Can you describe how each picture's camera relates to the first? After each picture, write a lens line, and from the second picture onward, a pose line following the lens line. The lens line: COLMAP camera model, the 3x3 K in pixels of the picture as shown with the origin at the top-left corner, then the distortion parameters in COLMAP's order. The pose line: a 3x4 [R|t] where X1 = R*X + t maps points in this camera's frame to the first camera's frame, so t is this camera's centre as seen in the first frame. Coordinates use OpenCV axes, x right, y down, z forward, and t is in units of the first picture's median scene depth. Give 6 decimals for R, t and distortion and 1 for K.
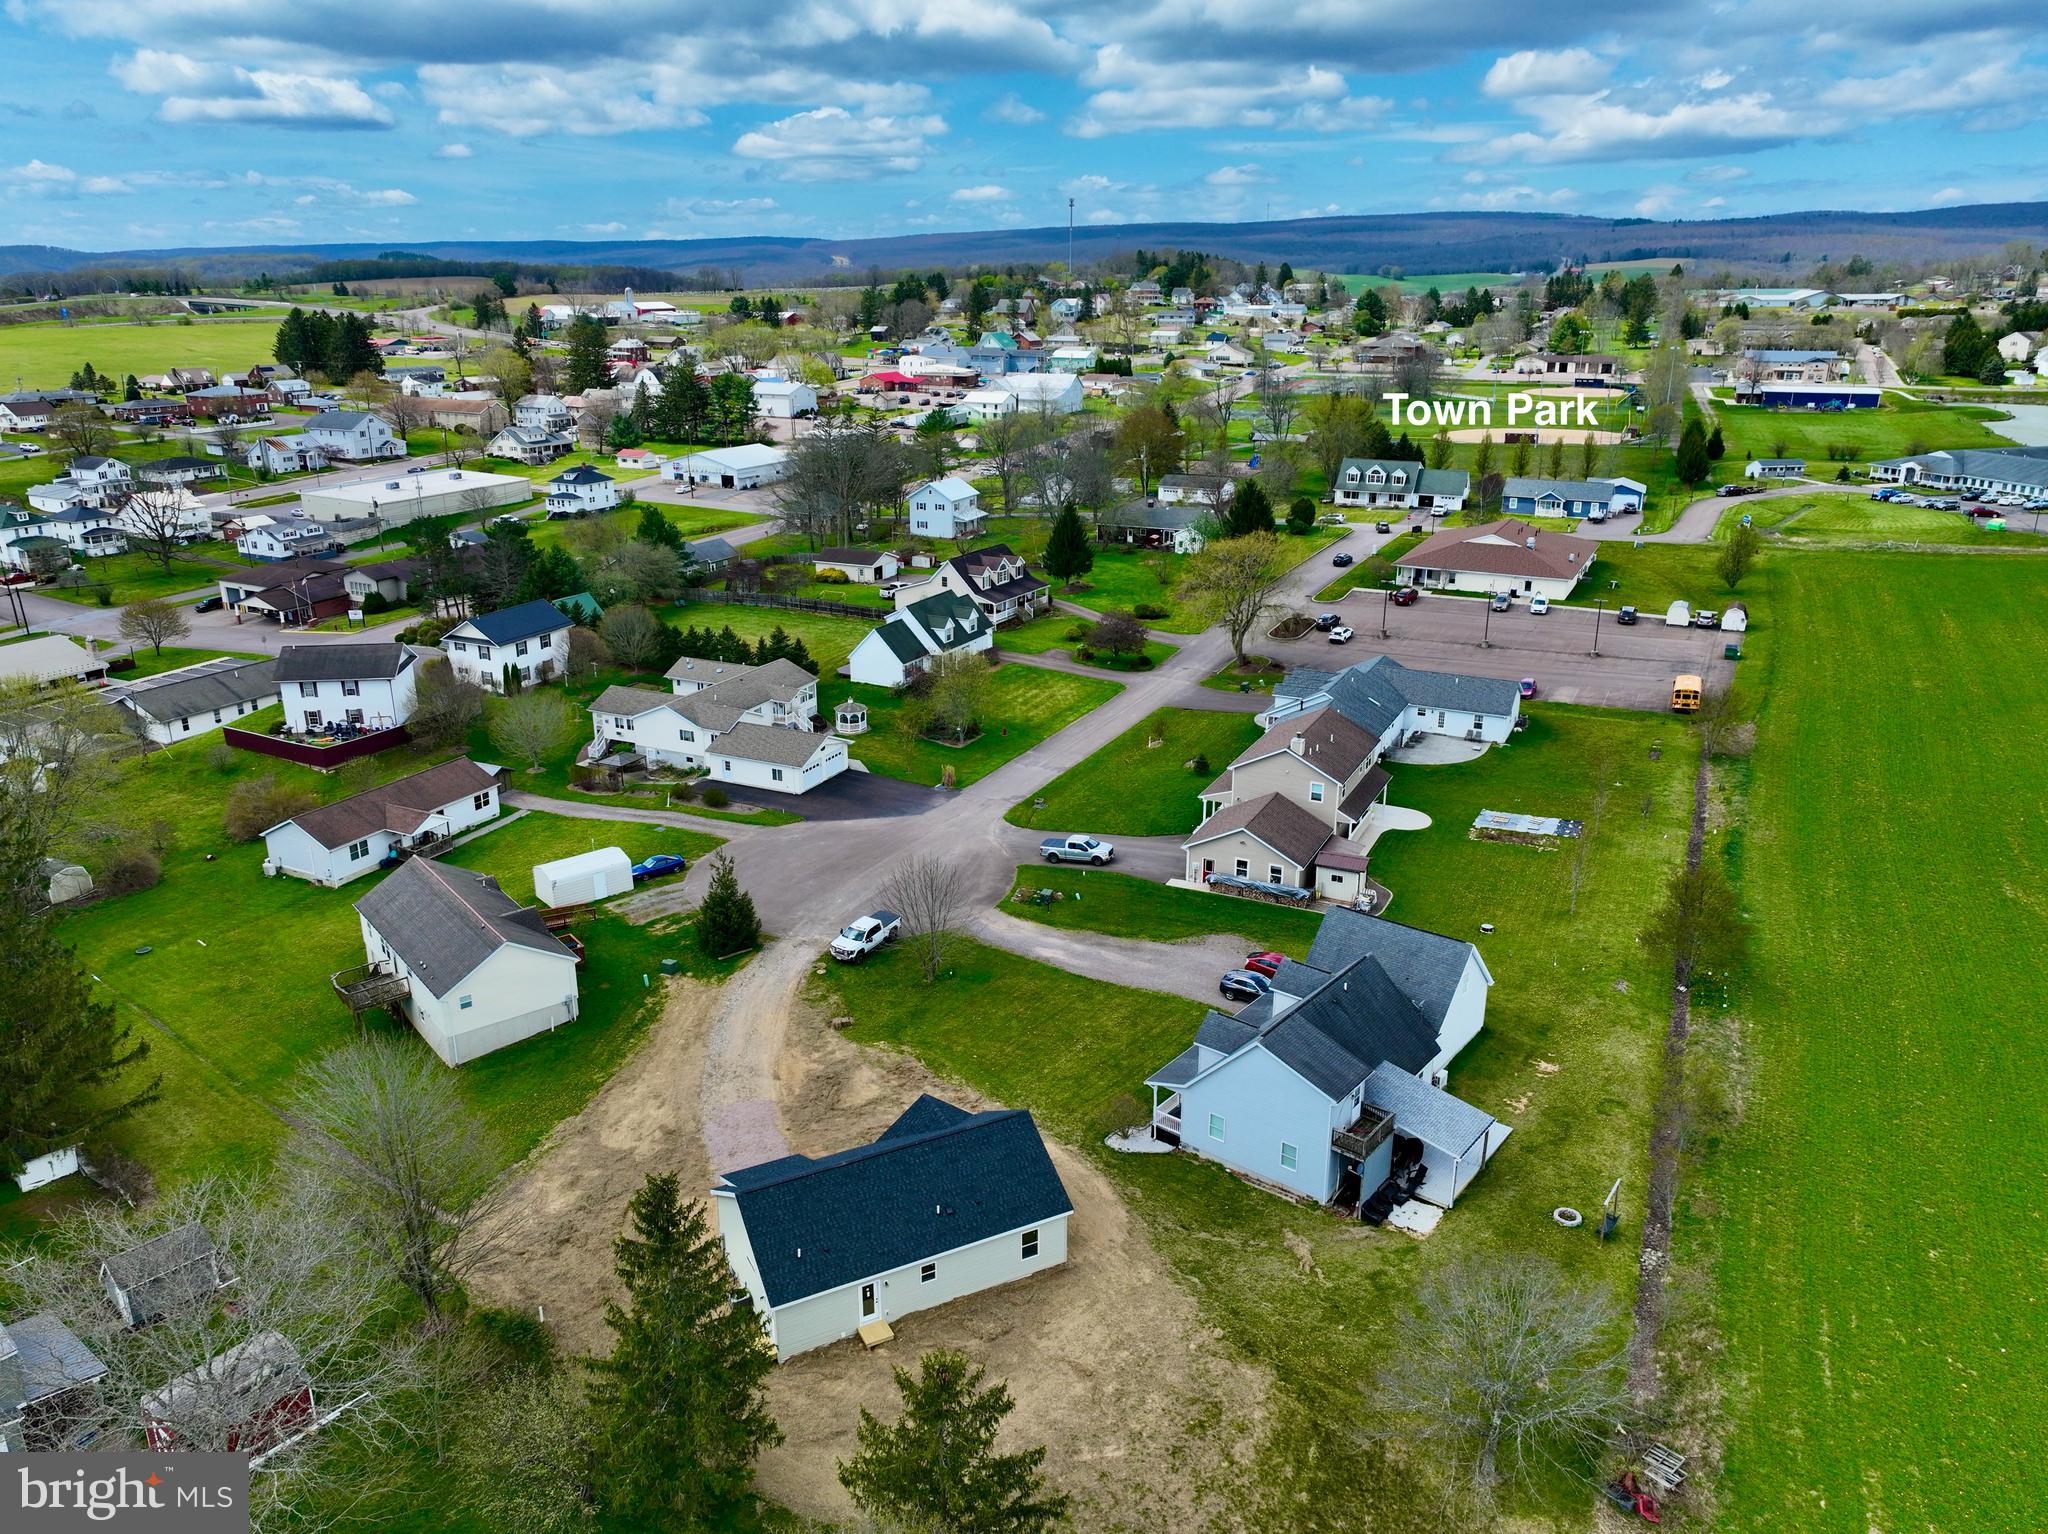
lens RADIAL K [[1446.9, 0, 1029.6], [0, 1446.9, 760.6], [0, 0, 1]] dist [0.008429, 0.007375]
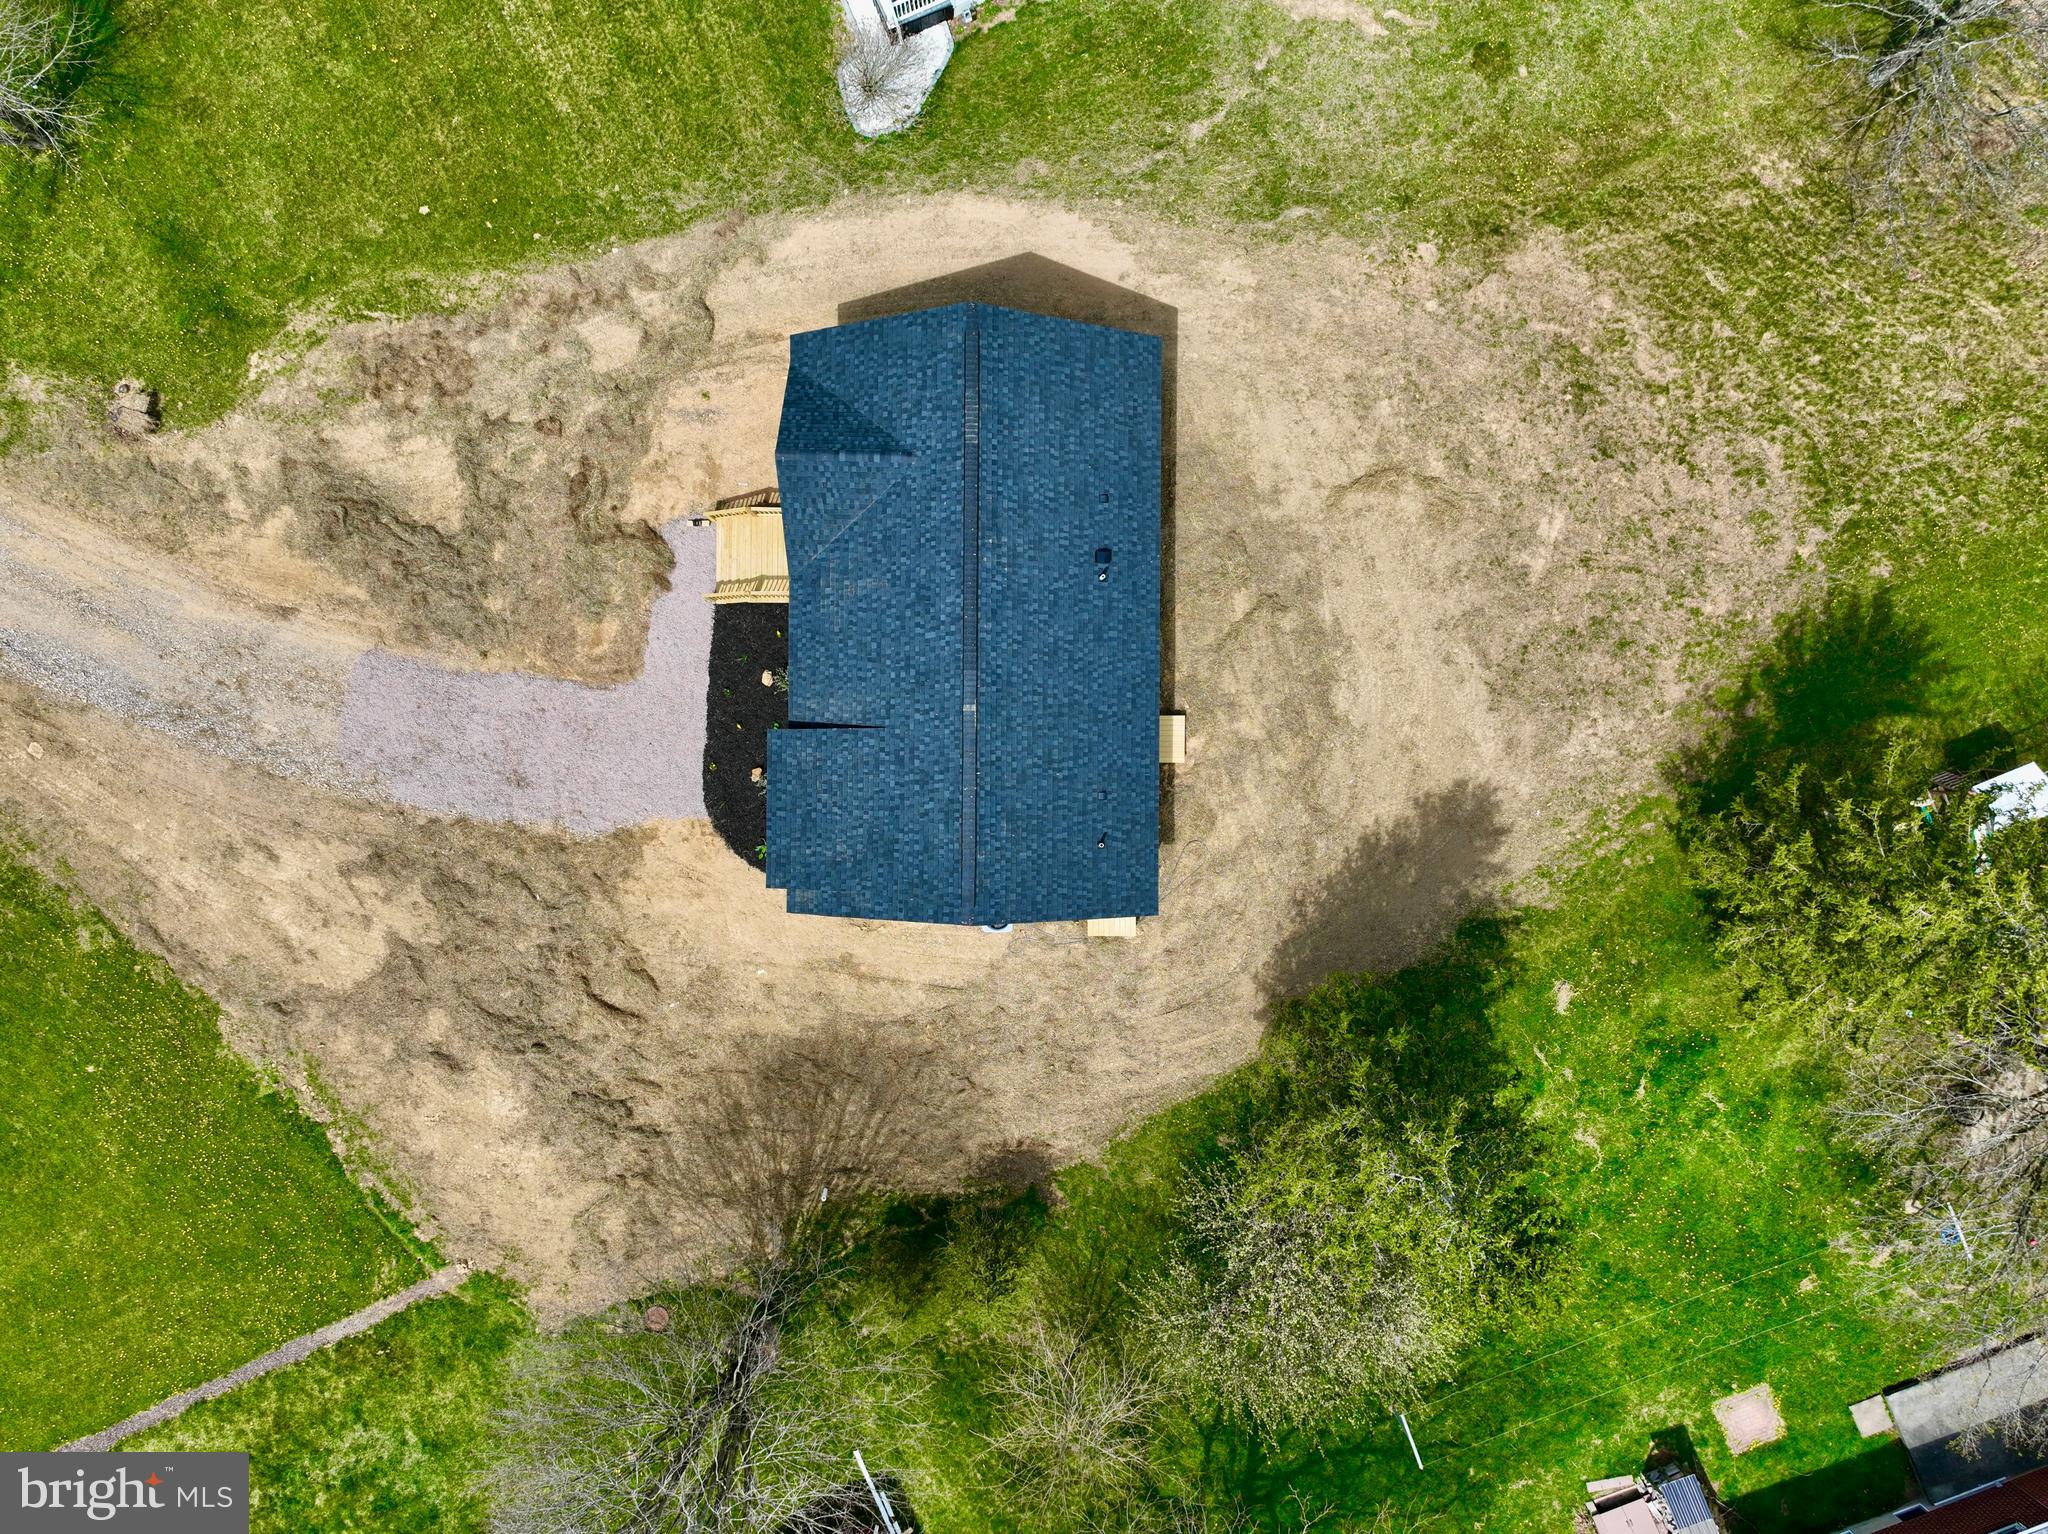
lens RADIAL K [[1447.9, 0, 1024.0], [0, 1447.9, 767.0], [0, 0, 1]] dist [0.004508, 0.011666]
pose [[0.465432, -0.885084, 0.000377, -0.047678], [0.282637, 0.149032, 0.947579, -0.068479], [-0.838743, -0.440926, 0.319522, 0.278404]]
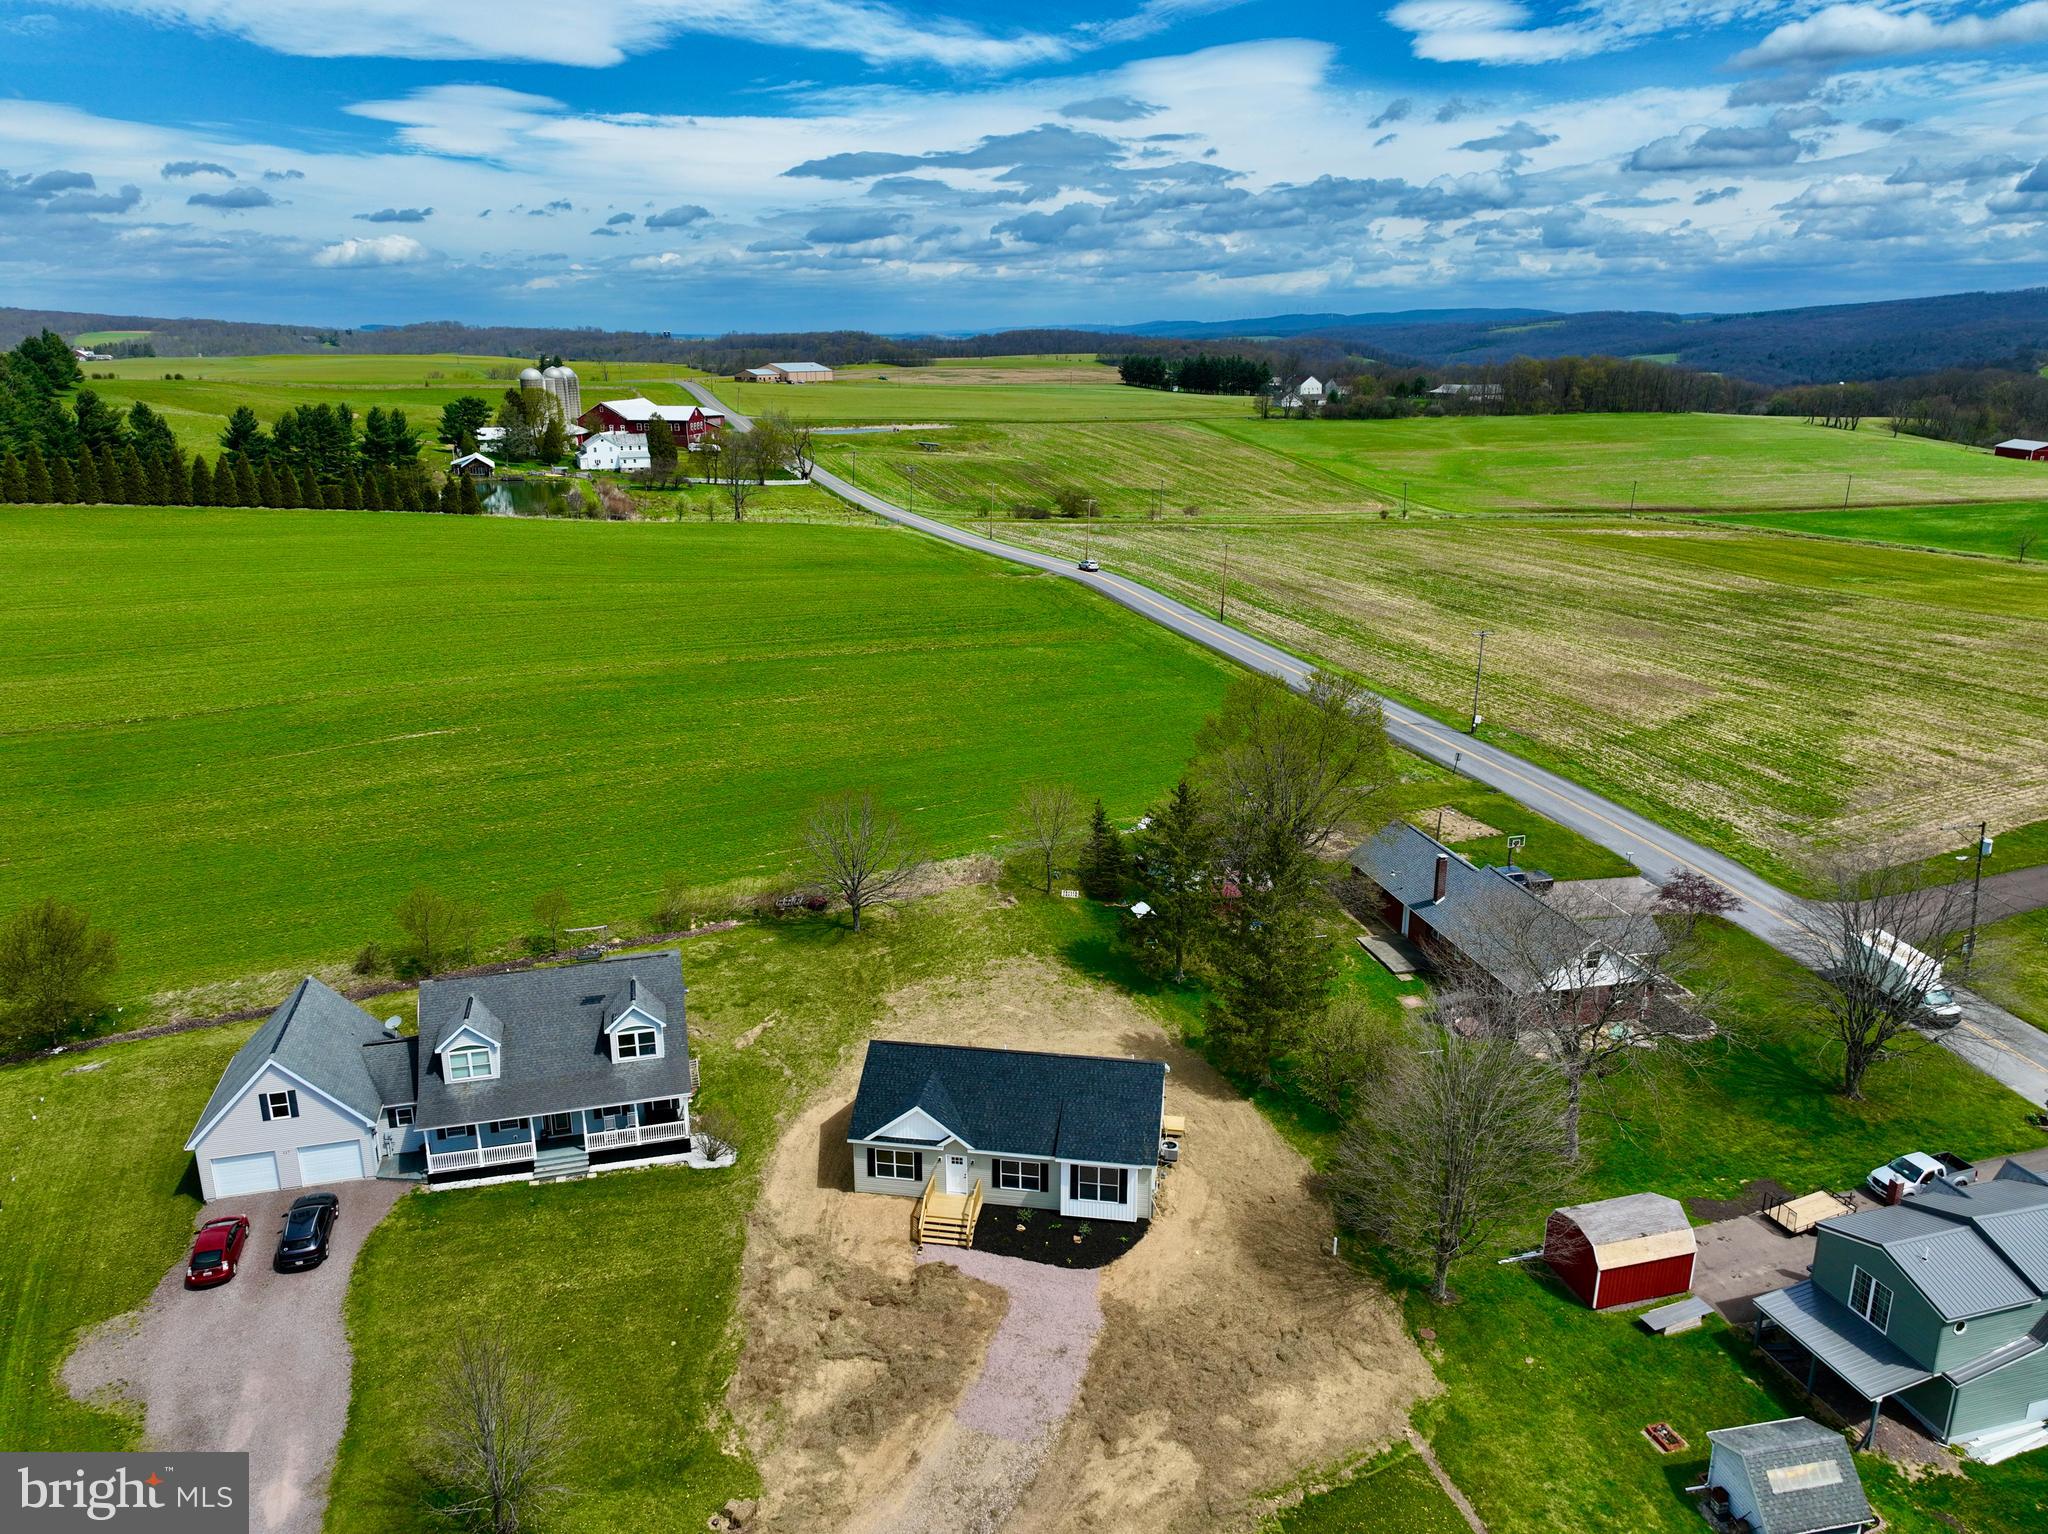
lens RADIAL K [[1446.9, 0, 1029.6], [0, 1446.9, 760.6], [0, 0, 1]] dist [0.008429, 0.007375]
pose [[-0.805400, -0.168883, 0.568163, -0.233125], [0.188987, 0.835356, 0.516202, -0.156936], [-0.561796, 0.523124, -0.640879, 0.543148]]
